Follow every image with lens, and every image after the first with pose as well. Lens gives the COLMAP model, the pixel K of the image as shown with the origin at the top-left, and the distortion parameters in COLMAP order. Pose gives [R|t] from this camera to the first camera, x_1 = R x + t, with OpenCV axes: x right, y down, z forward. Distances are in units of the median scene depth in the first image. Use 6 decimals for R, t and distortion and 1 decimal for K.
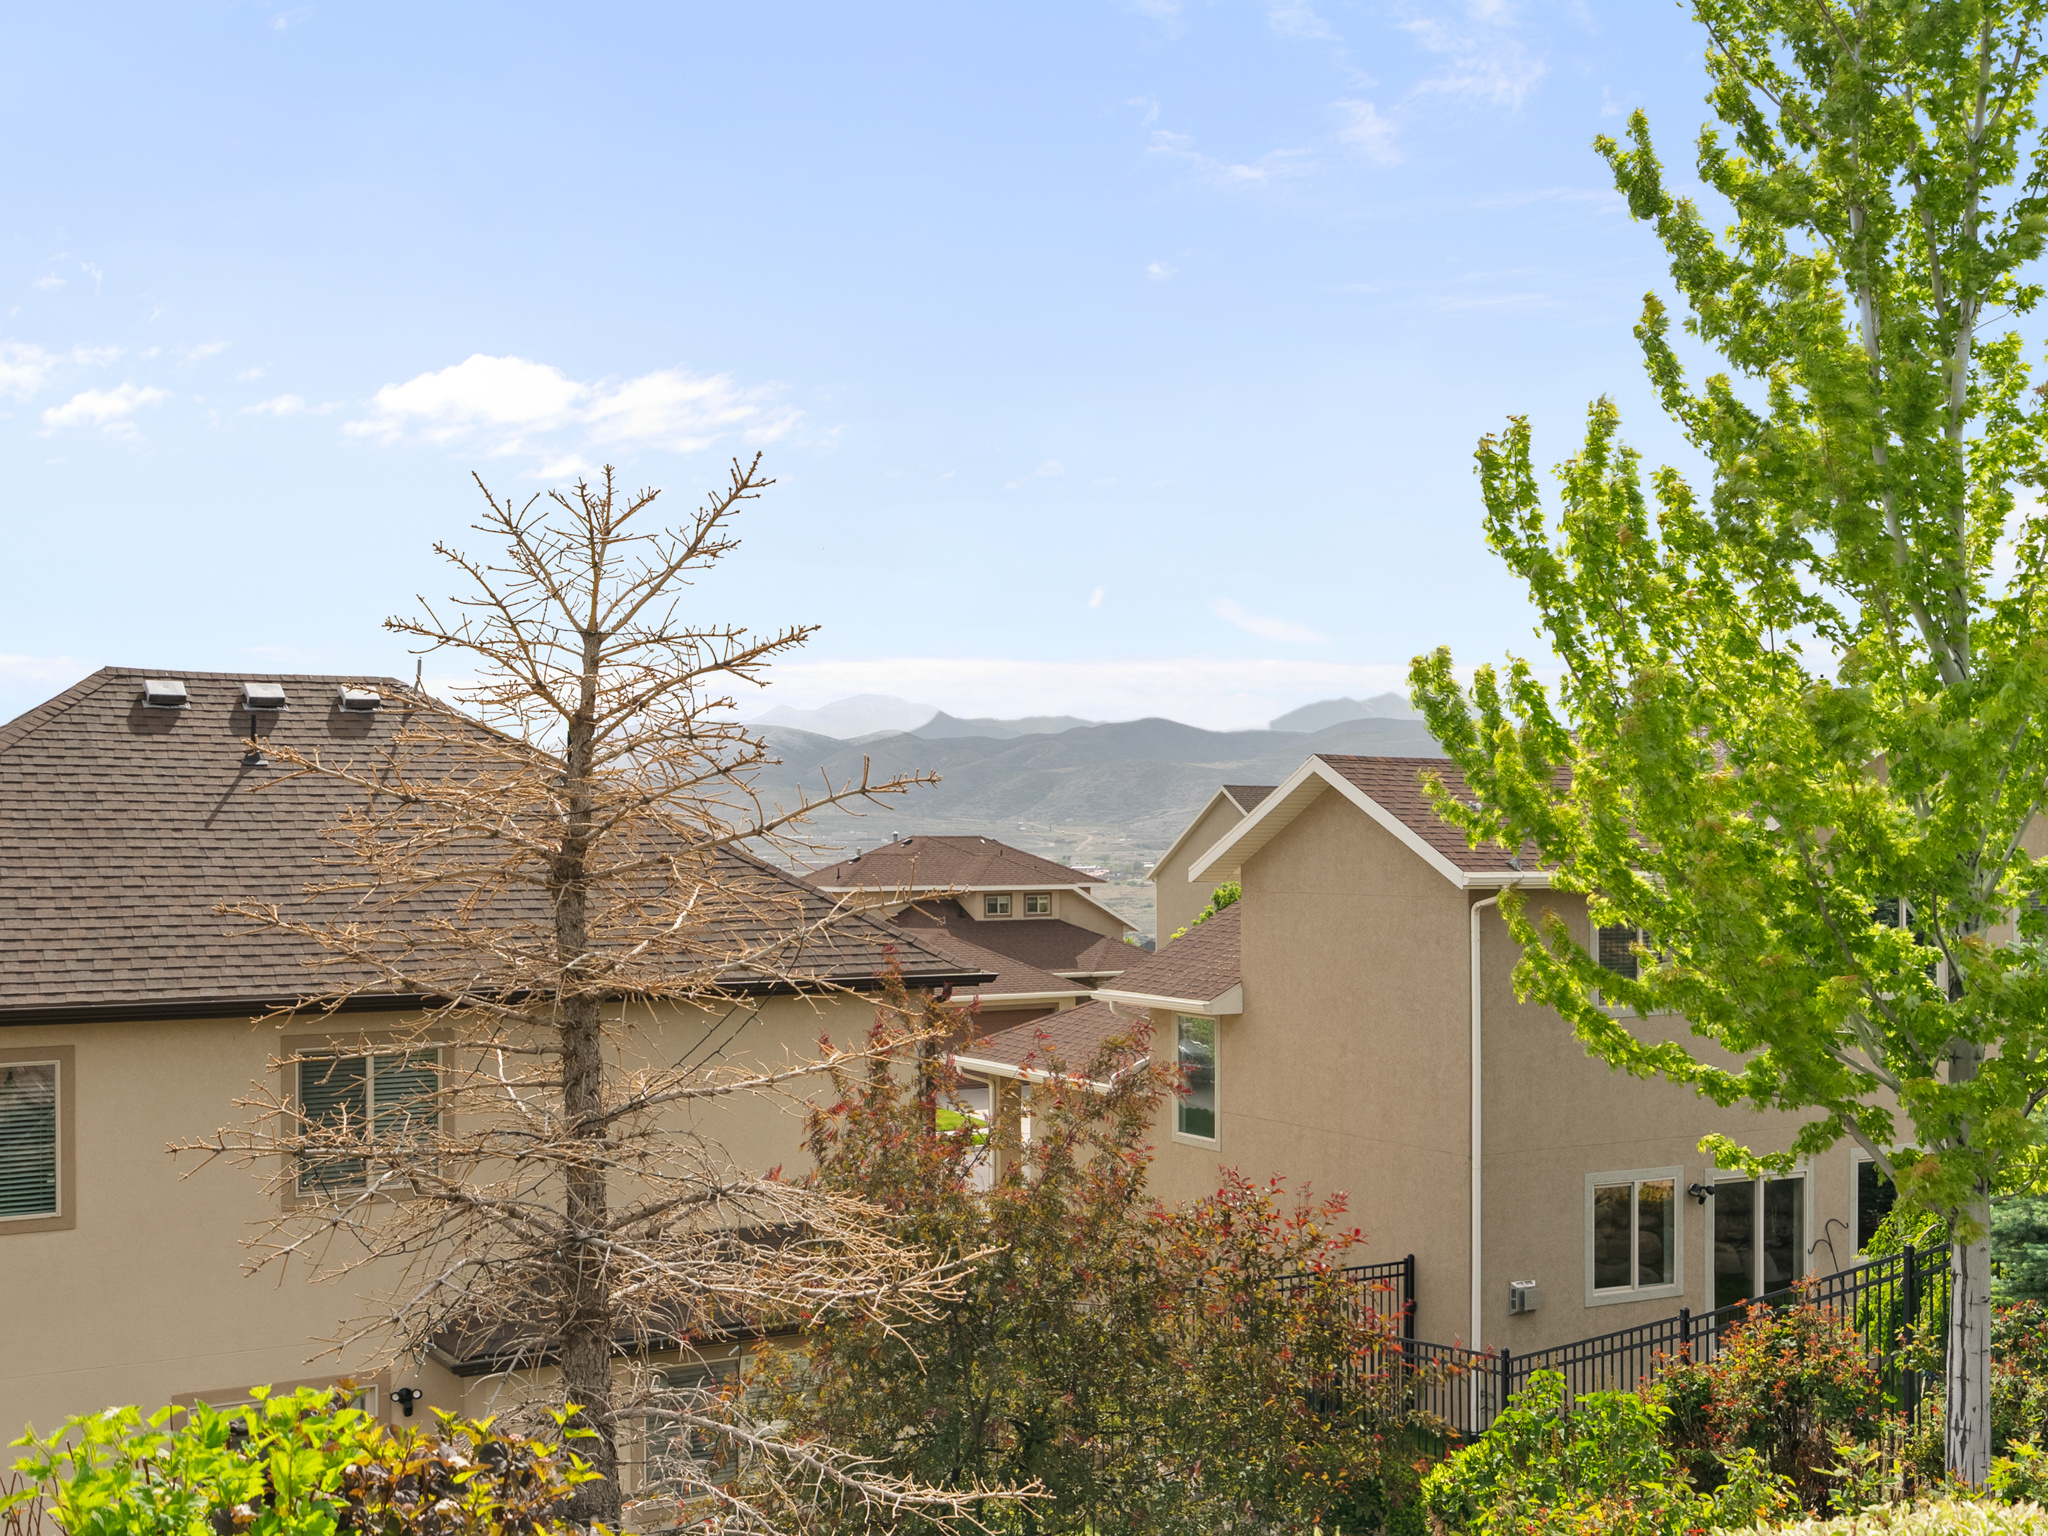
lens RADIAL K [[2065.6, 0, 1023.8], [0, 2065.6, 767.2], [0, 0, 1]] dist [0.077517, 0.000000]
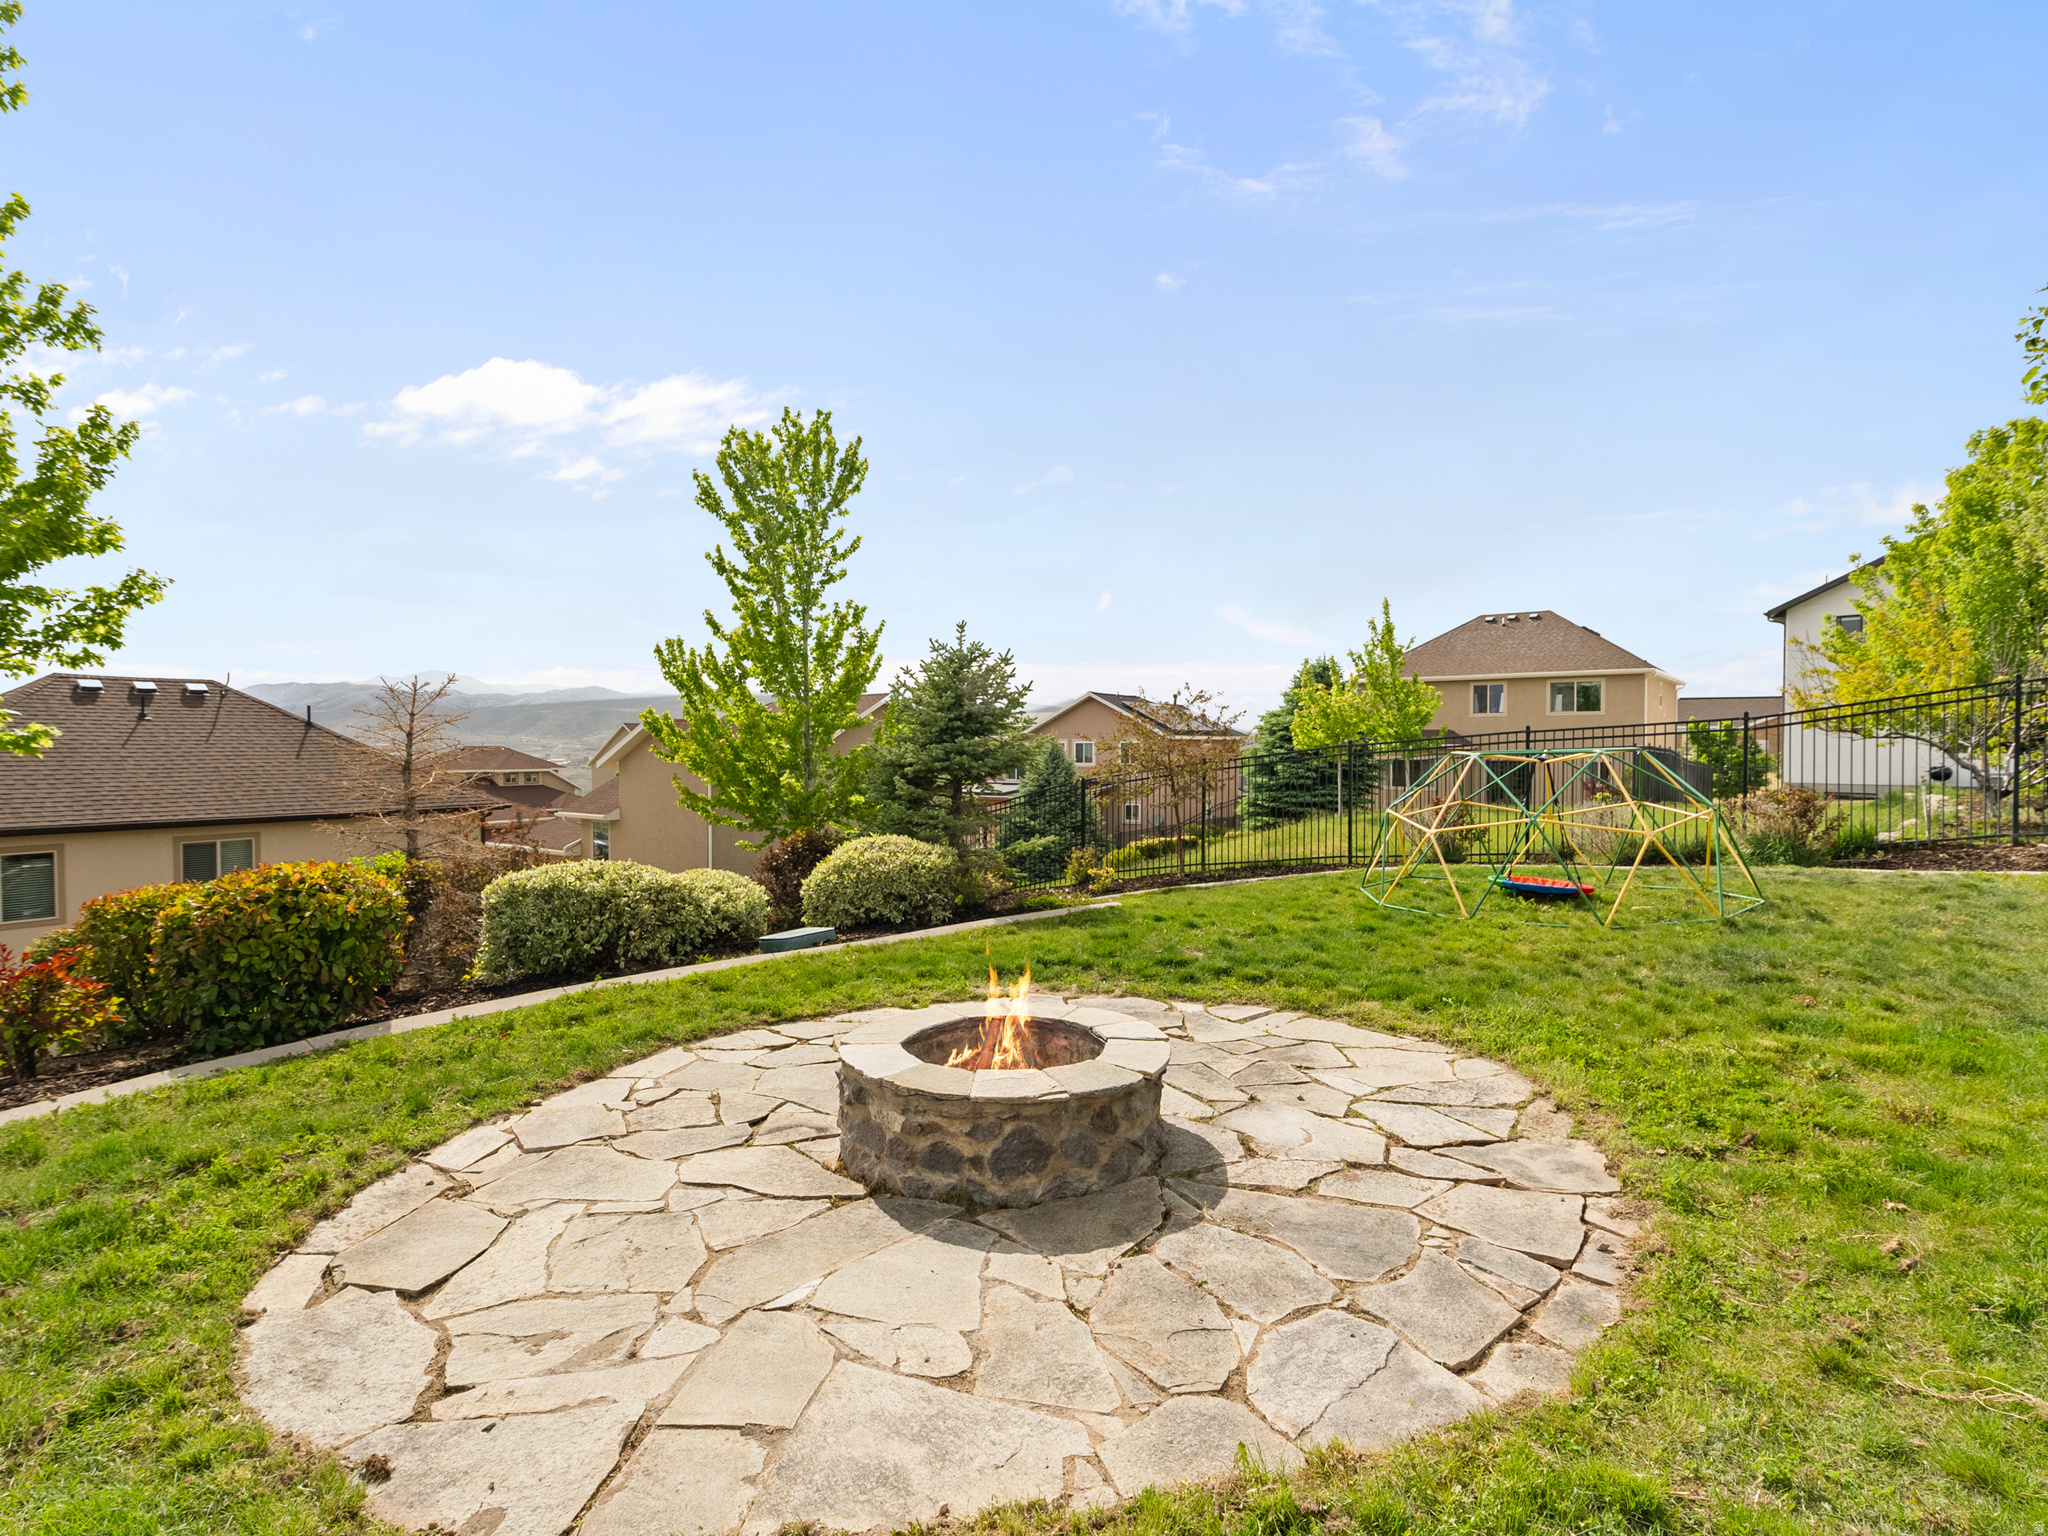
lens RADIAL K [[1051.4, 0, 1019.6], [0, 1051.4, 777.3], [0, 0, 1]] dist [-0.007388, 0.002100]
pose [[0.904427, -0.013929, 0.426401, 0.001257], [-0.014825, 0.997837, 0.064041, -0.024081], [-0.426371, -0.064242, 0.902264, -0.406129]]
